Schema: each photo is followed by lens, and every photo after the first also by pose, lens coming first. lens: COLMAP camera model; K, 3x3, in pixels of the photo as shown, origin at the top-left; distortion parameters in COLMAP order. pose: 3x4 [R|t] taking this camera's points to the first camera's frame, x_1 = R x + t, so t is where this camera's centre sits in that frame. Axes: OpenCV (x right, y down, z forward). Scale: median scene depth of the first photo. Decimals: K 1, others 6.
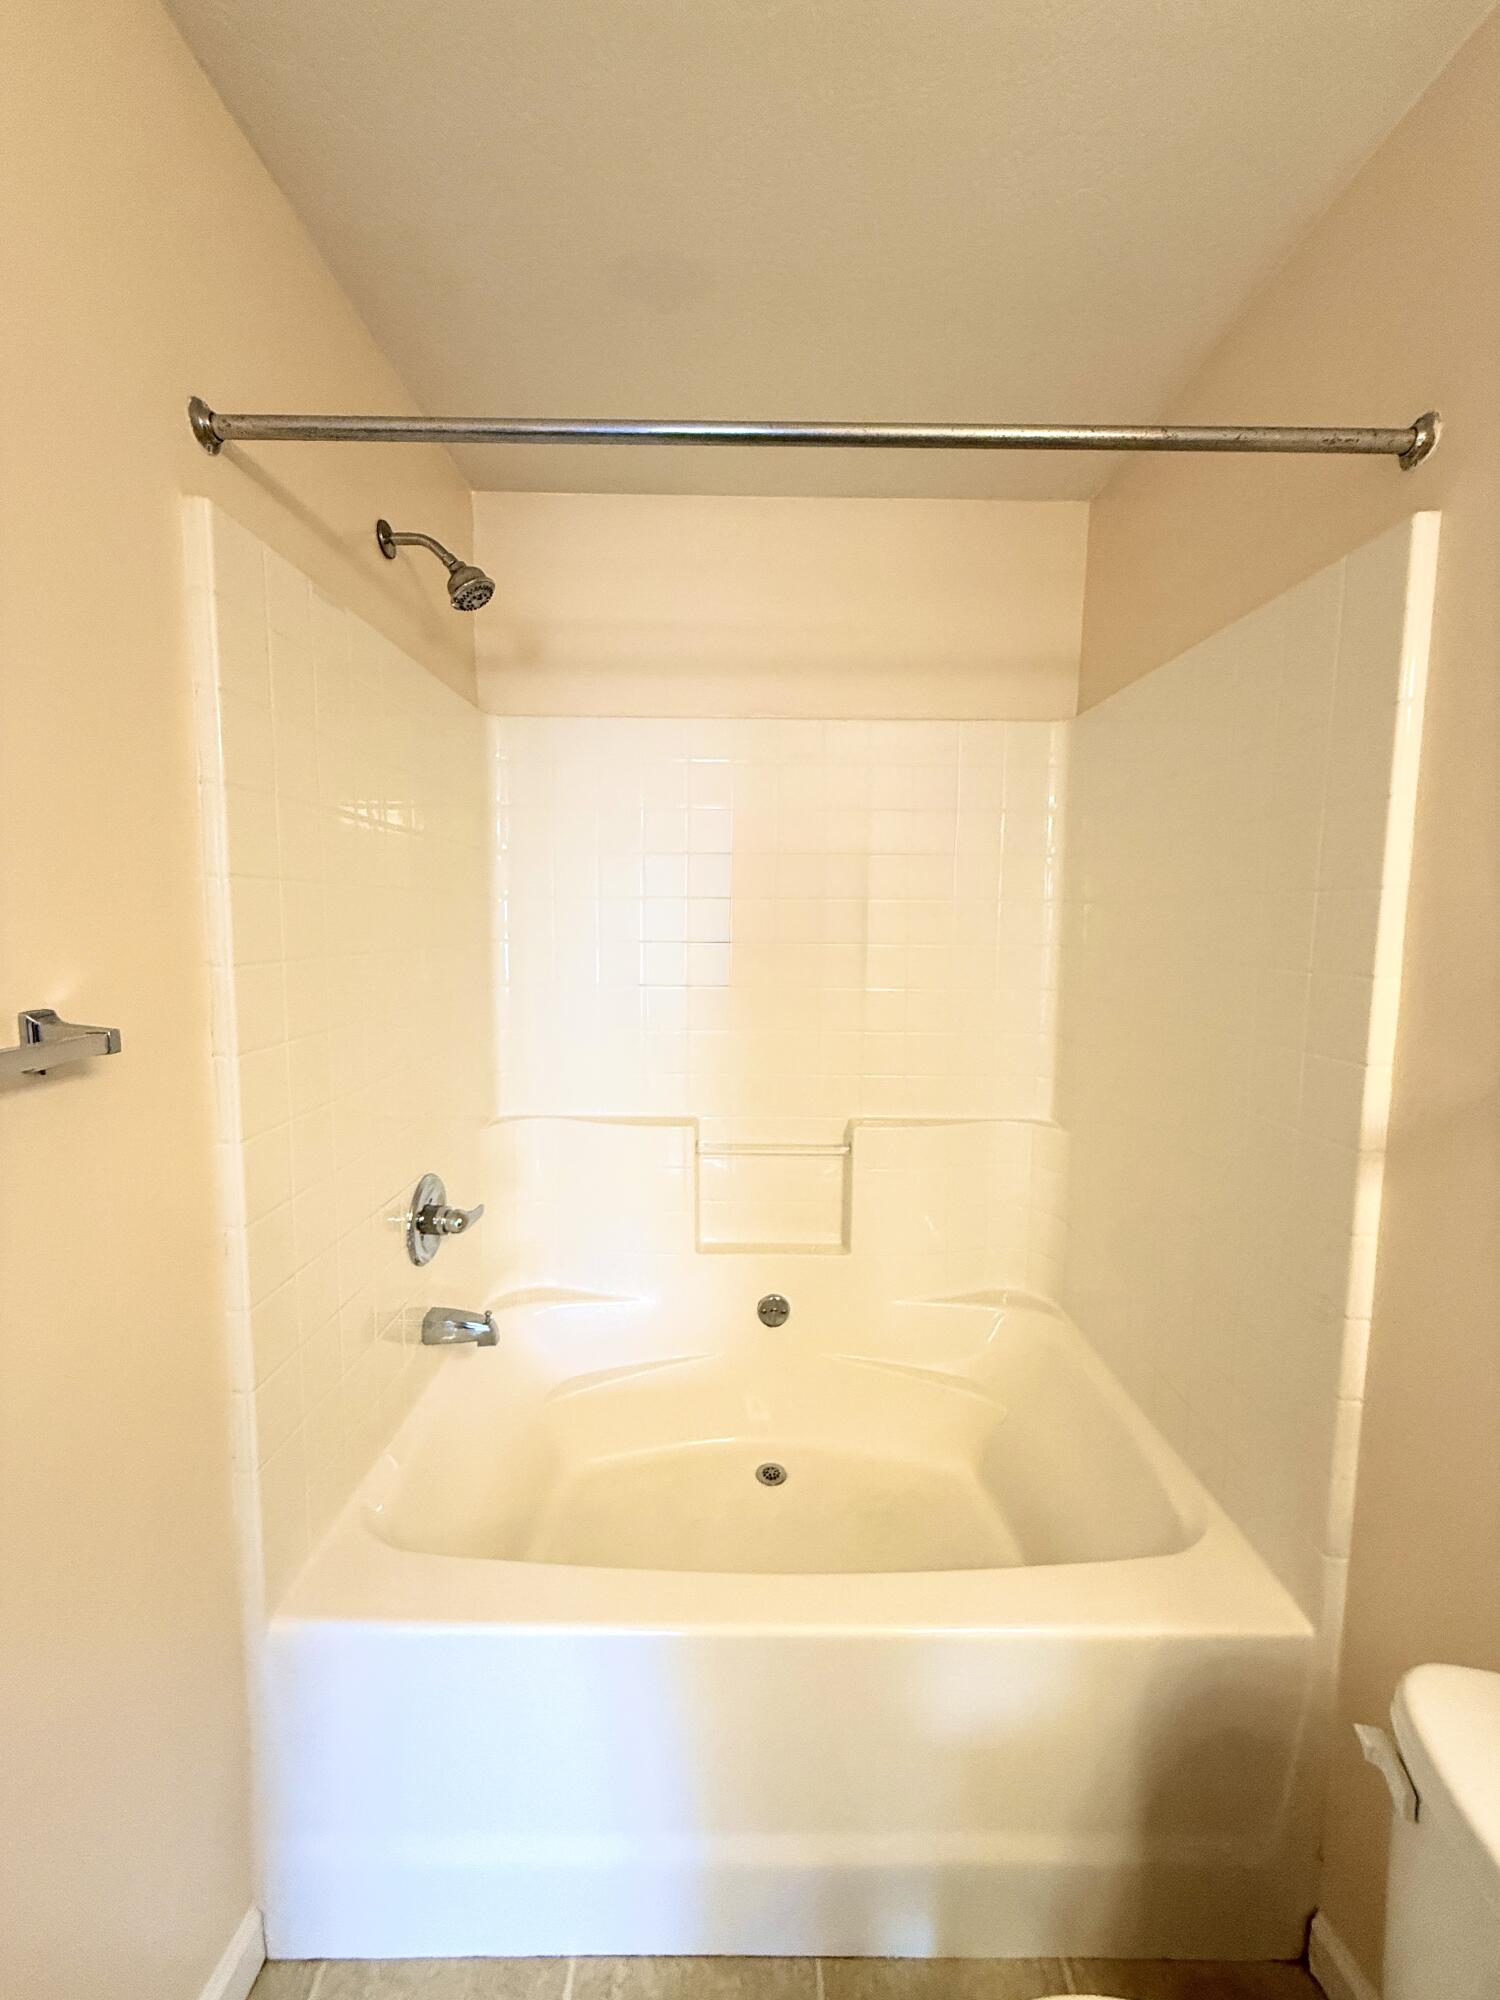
lens RADIAL K [[807.5, 0, 747.5], [0, 807.5, 1000.8], [0, 0, 1]] dist [0.001472, -0.000330]
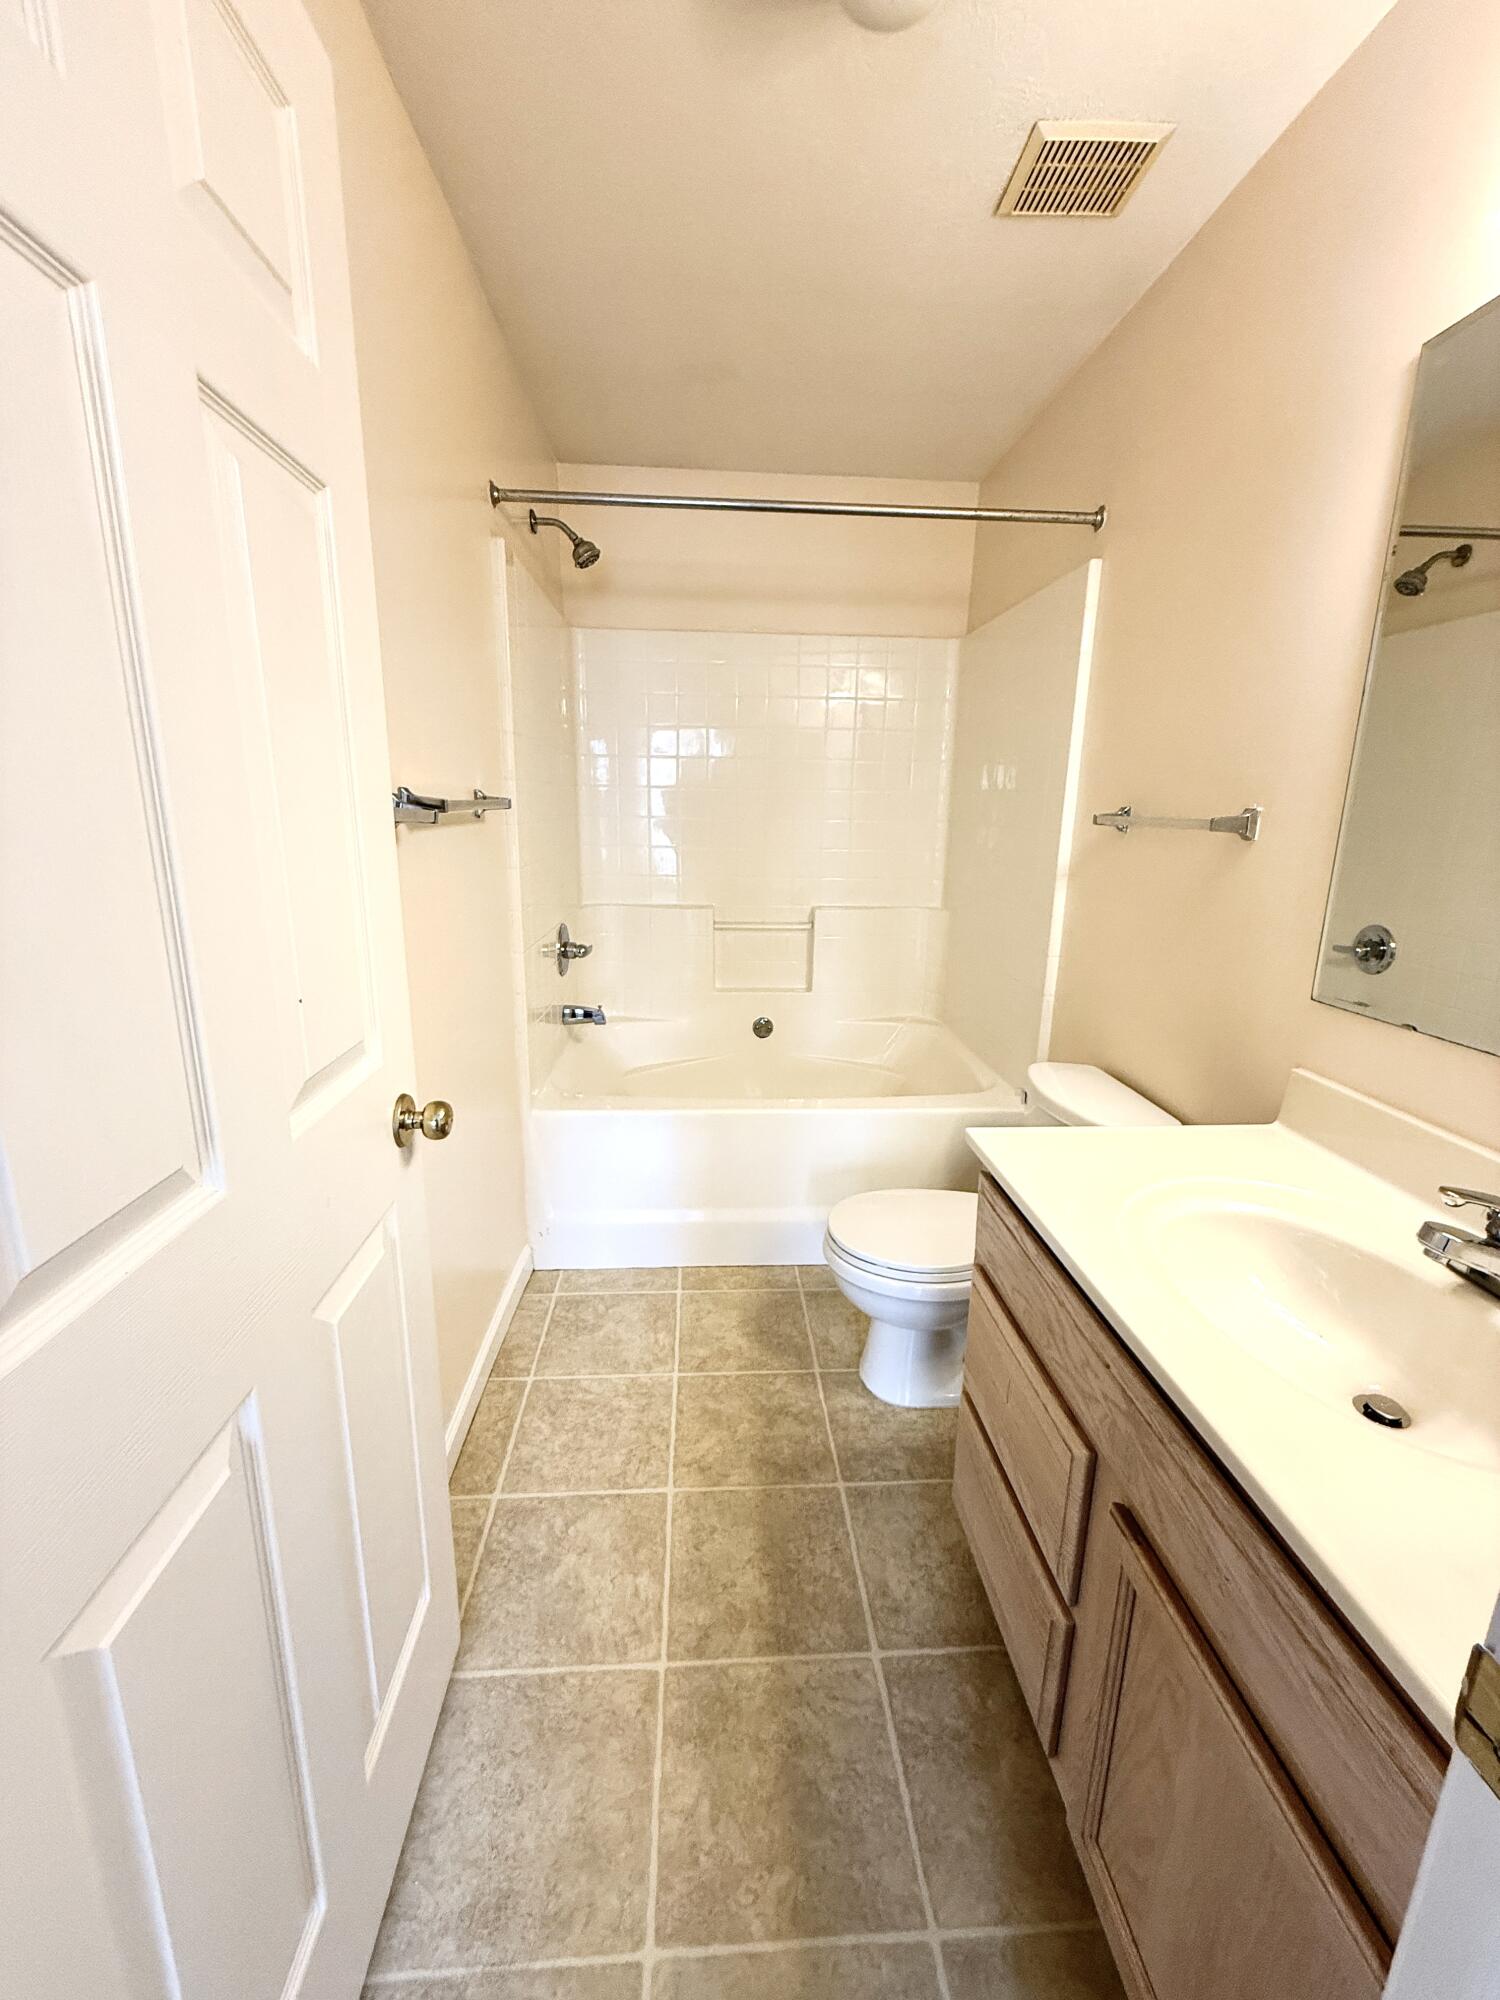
lens RADIAL K [[807.5, 0, 744.6], [0, 807.5, 999.9], [0, 0, 1]] dist [0.001472, -0.000330]
pose [[0.998744, -0.005430, 0.049816, -0.109620], [-0.001592, 0.990173, 0.139837, 0.145217], [-0.050085, -0.139740, 0.988921, -0.736954]]
